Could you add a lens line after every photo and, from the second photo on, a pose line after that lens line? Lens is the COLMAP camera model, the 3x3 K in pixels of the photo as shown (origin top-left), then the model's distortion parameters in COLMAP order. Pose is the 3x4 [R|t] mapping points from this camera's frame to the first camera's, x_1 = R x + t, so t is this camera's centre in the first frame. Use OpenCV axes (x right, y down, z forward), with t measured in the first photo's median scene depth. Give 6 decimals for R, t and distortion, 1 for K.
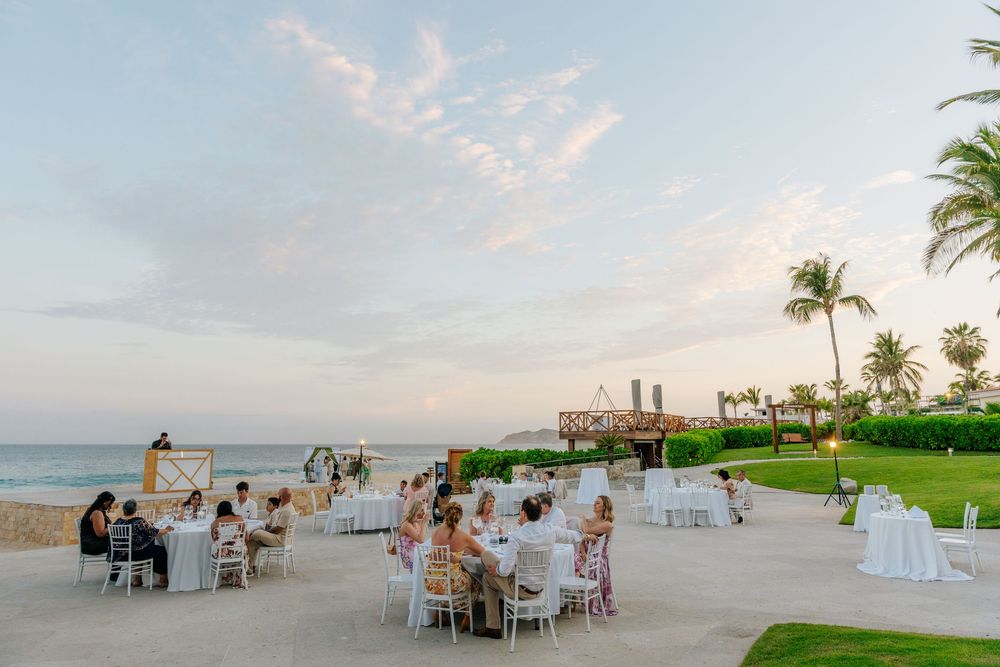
lens RADIAL K [[734.6, 0, 500.0], [0, 734.6, 333.5], [0, 0, 1]] dist [0.001584, -0.006400]
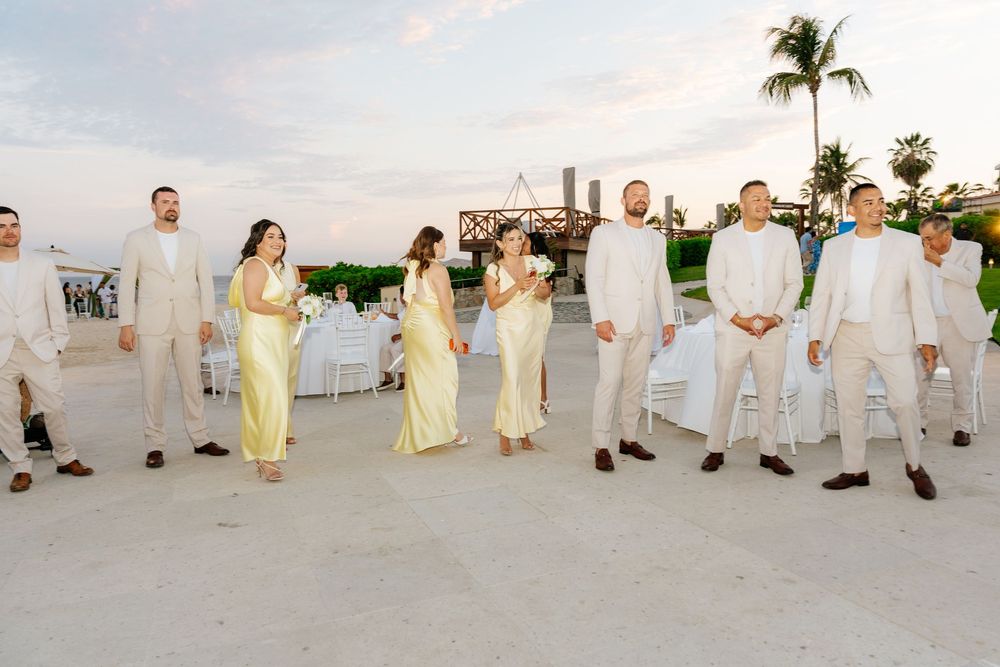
lens RADIAL K [[734.6, 0, 500.0], [0, 734.6, 333.5], [0, 0, 1]] dist [0.001584, -0.006400]
pose [[0.993371, -0.016664, 0.113737, 0.029462], [-0.009677, 0.973802, 0.227192, 0.047236], [-0.114543, -0.226786, 0.967186, 0.235294]]
